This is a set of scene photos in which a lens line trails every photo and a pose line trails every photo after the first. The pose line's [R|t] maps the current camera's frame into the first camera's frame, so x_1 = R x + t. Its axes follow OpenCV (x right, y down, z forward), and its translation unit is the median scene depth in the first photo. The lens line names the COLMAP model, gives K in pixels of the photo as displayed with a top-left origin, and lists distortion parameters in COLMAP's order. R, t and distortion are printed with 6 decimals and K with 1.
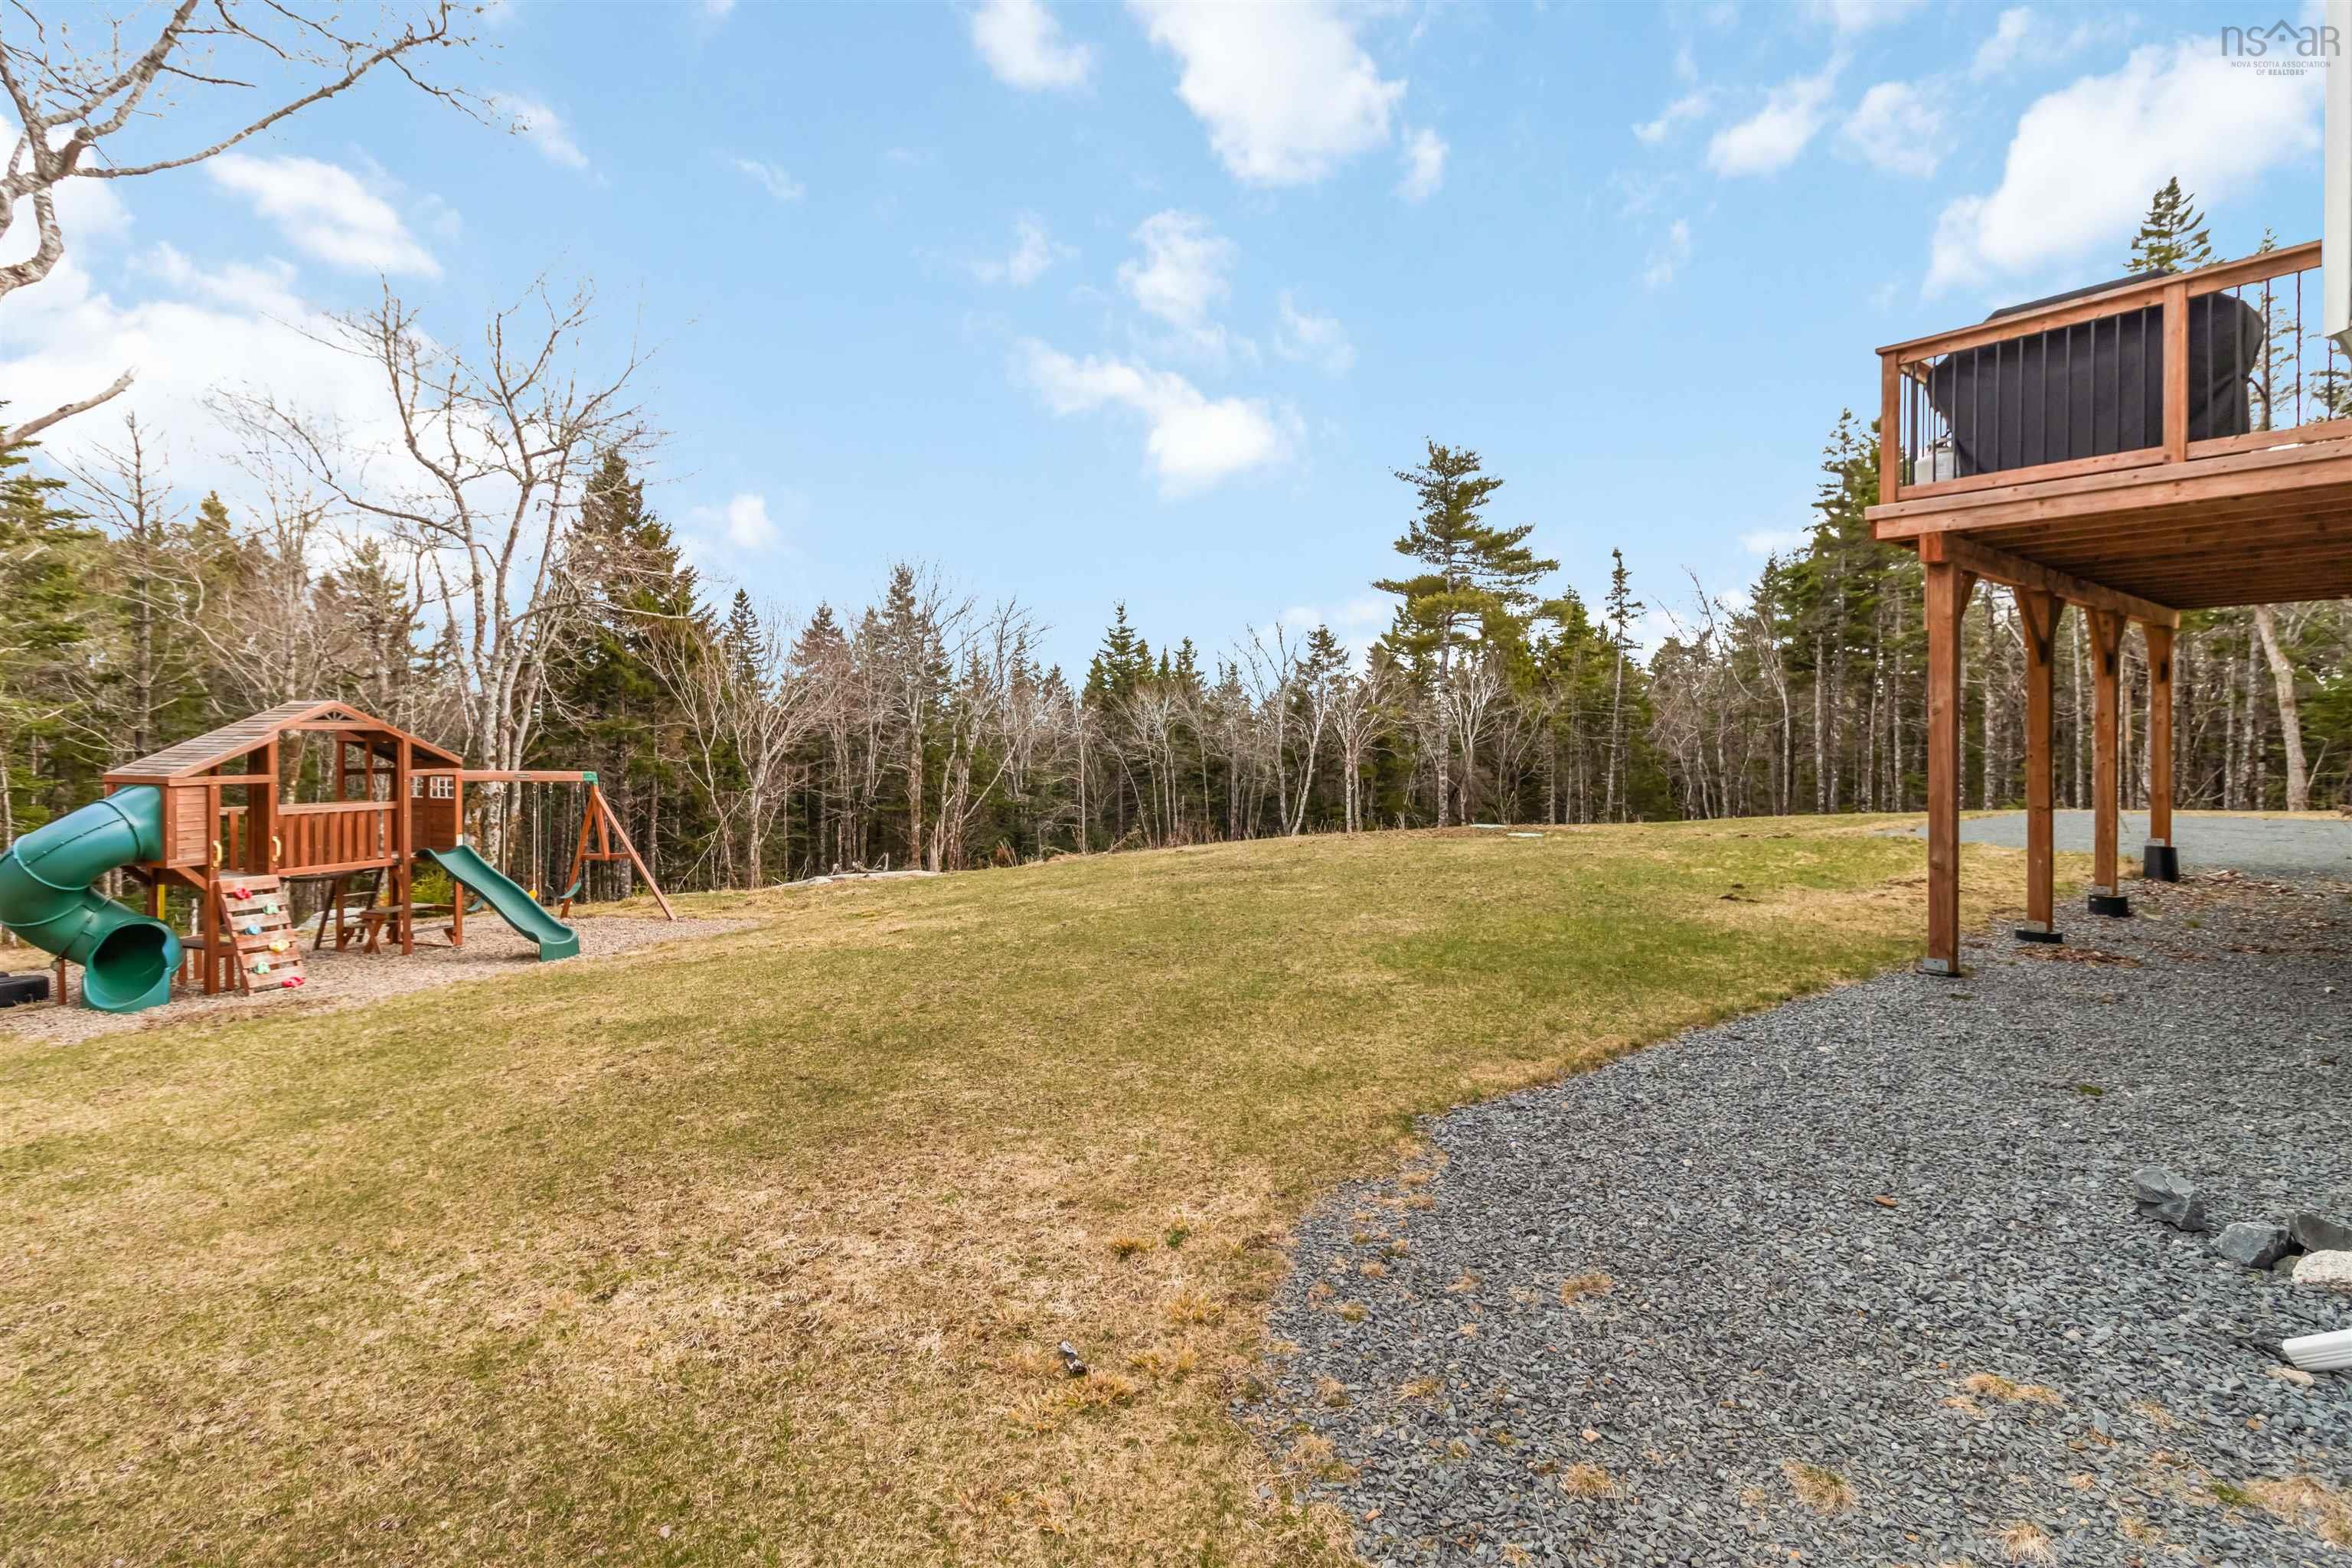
lens RADIAL K [[1091.4, 0, 1174.9], [0, 1091.4, 721.9], [0, 0, 1]] dist [0.001113, 0.000228]
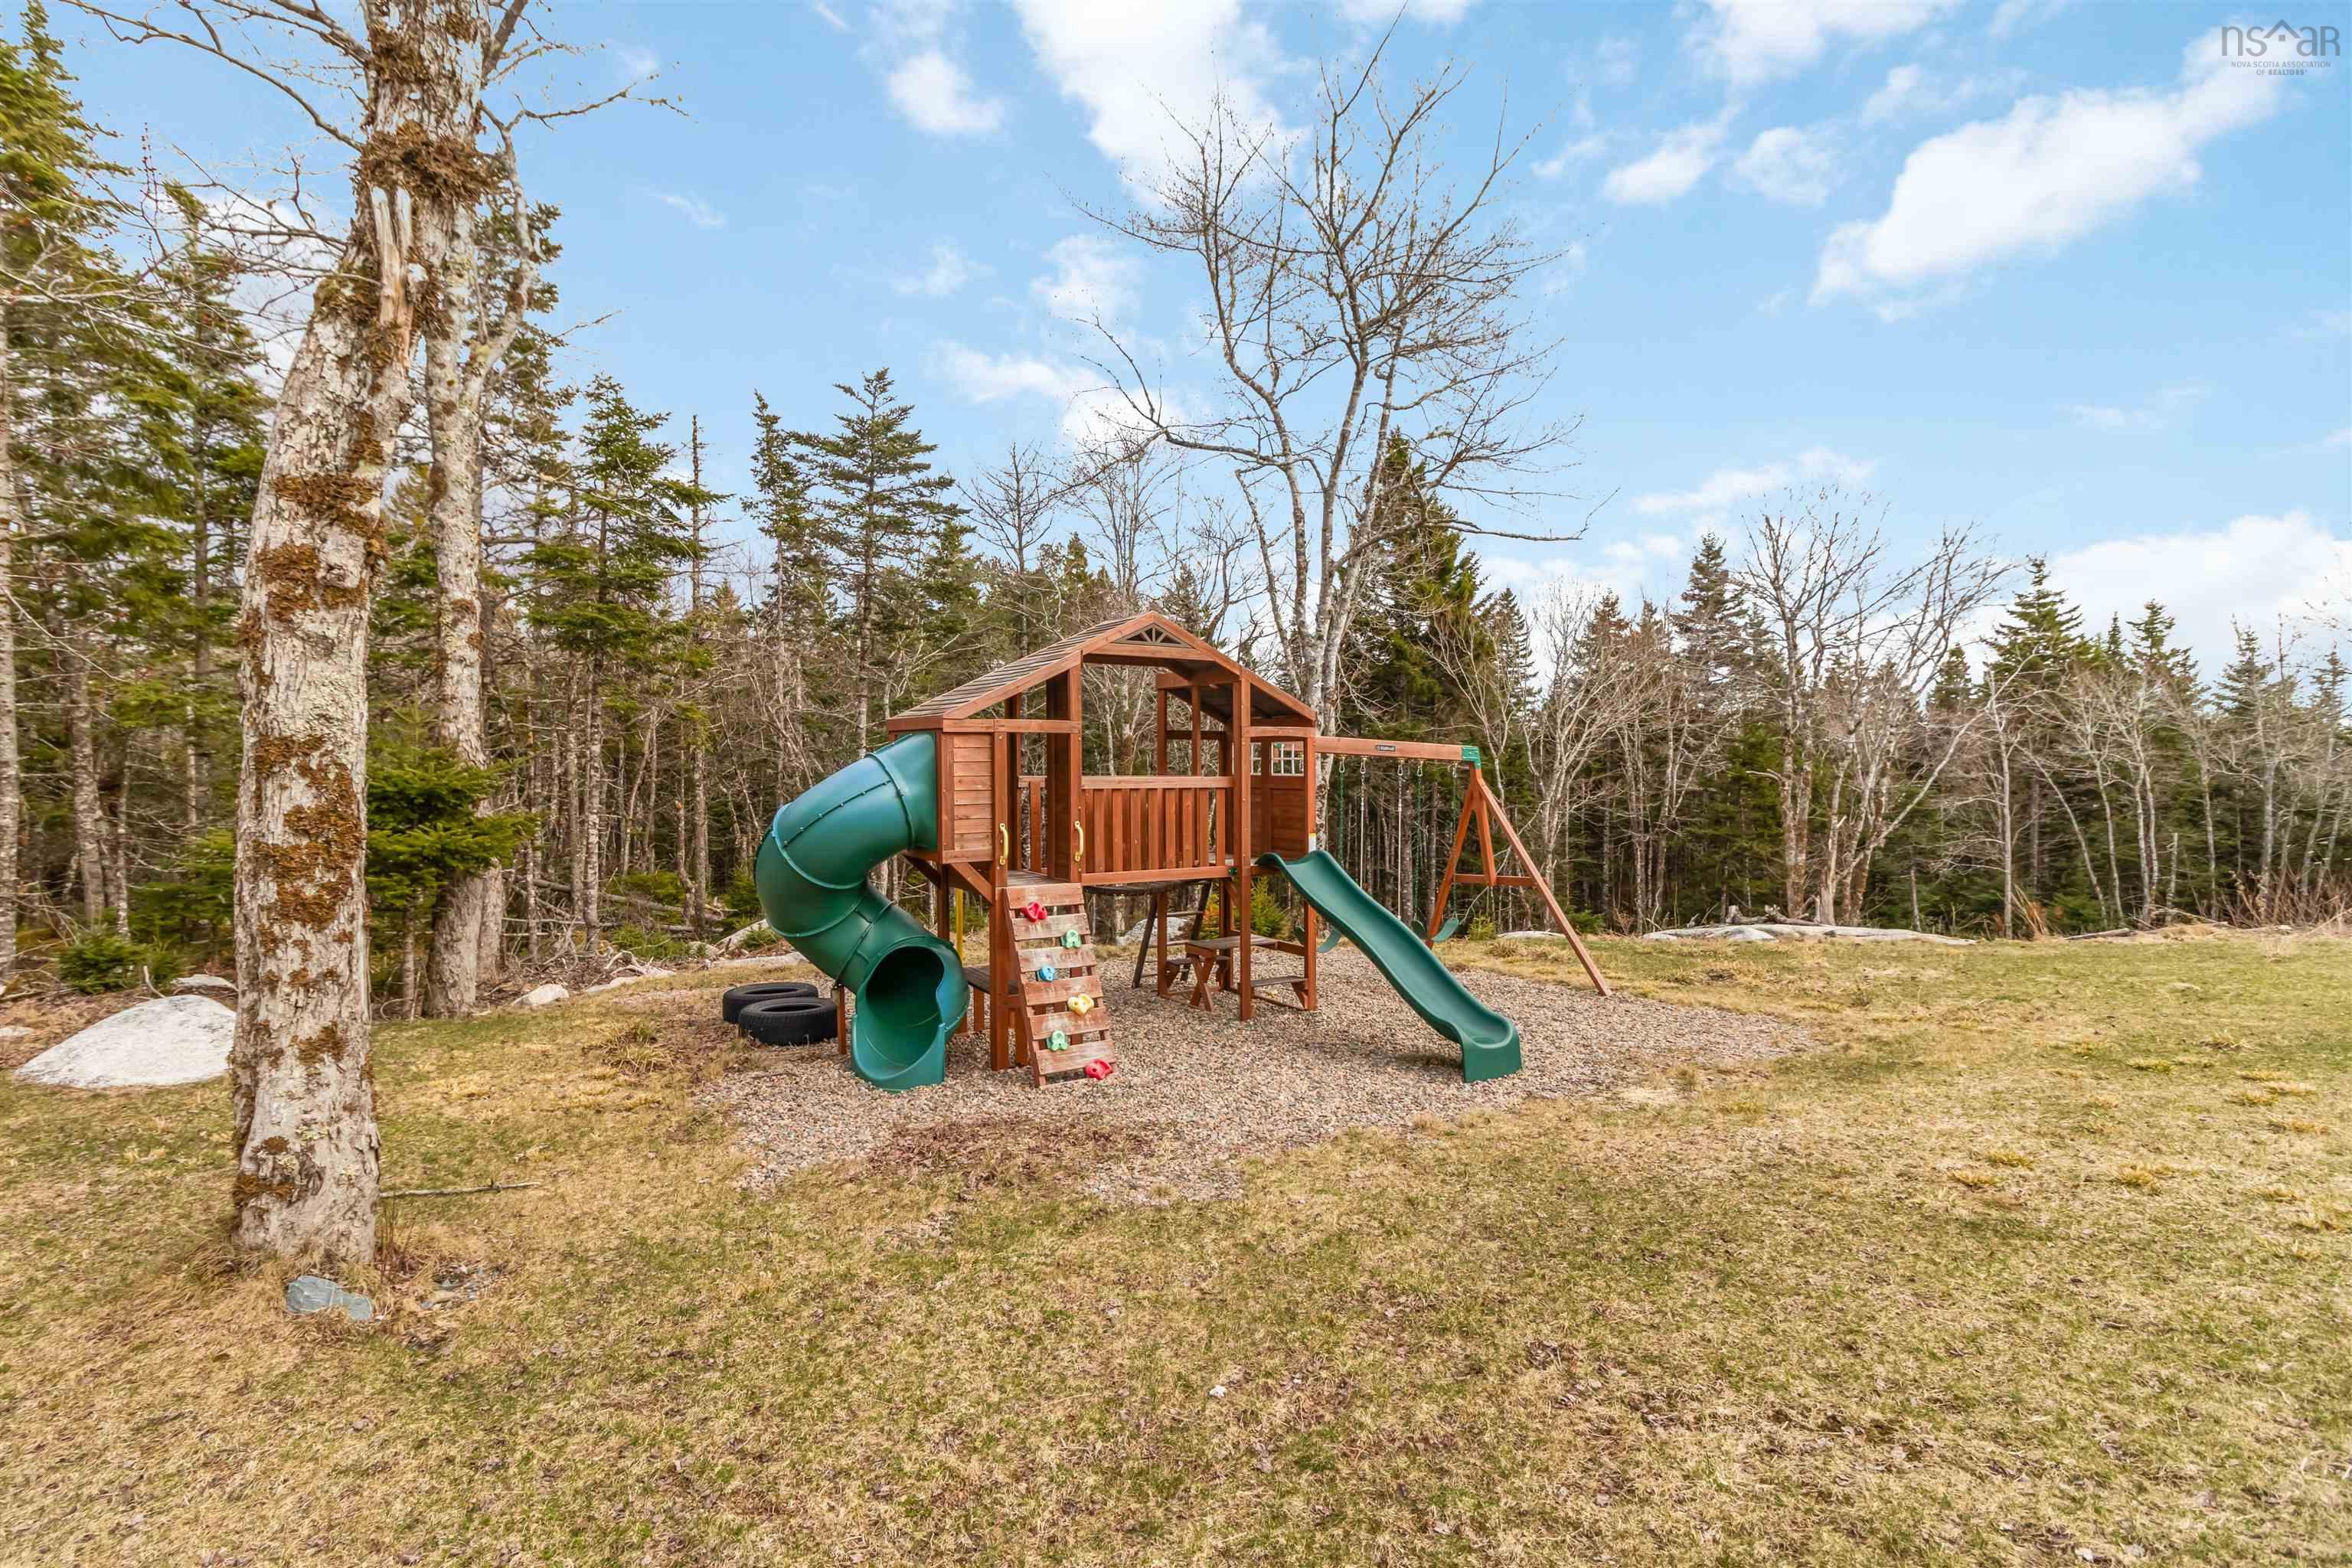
lens RADIAL K [[1091.4, 0, 1174.9], [0, 1091.4, 721.9], [0, 0, 1]] dist [0.001113, 0.000228]
pose [[0.800343, -0.017054, -0.599300, -0.346303], [0.004618, 0.999741, -0.022282, 0.053273], [0.599524, 0.015066, 0.800215, 0.456330]]
